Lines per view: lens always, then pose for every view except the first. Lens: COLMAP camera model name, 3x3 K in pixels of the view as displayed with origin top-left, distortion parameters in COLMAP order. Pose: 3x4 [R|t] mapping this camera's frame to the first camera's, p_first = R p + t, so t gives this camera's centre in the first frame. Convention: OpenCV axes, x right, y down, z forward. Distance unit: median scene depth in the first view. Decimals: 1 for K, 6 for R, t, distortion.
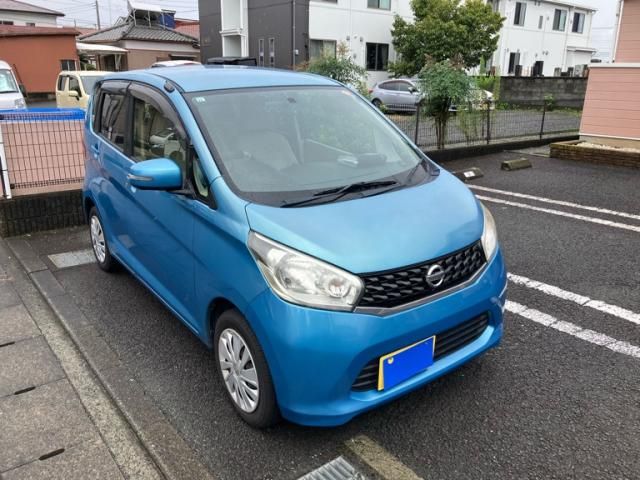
lens RADIAL K [[519.7, 0, 320.0], [0, 519.7, 240.0], [0, 0, 1]] dist [0.057535, -0.055769]
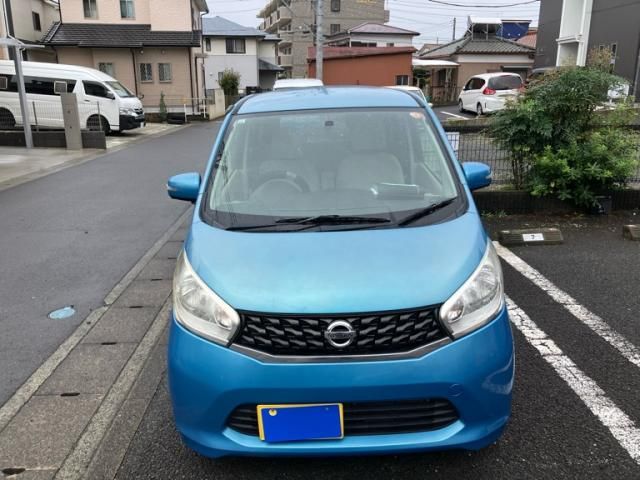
lens RADIAL K [[526.1, 0, 320.0], [0, 526.1, 240.0], [0, 0, 1]] dist [0.009893, -0.005141]
pose [[0.807623, 0.150885, -0.570069, 0.538870], [-0.162488, 0.986229, 0.030836, -0.084836], [0.566871, 0.067725, 0.821018, 0.215464]]
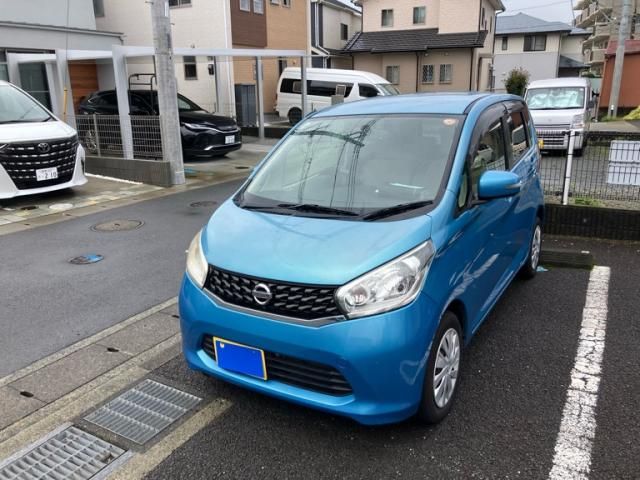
lens RADIAL K [[526.1, 0, 320.0], [0, 526.1, 240.0], [0, 0, 1]] dist [0.009893, -0.005141]
pose [[0.380453, 0.239089, -0.893360, 0.984368], [-0.257581, 0.955173, 0.145937, -0.184858], [0.888205, 0.174590, 0.424983, 0.509869]]
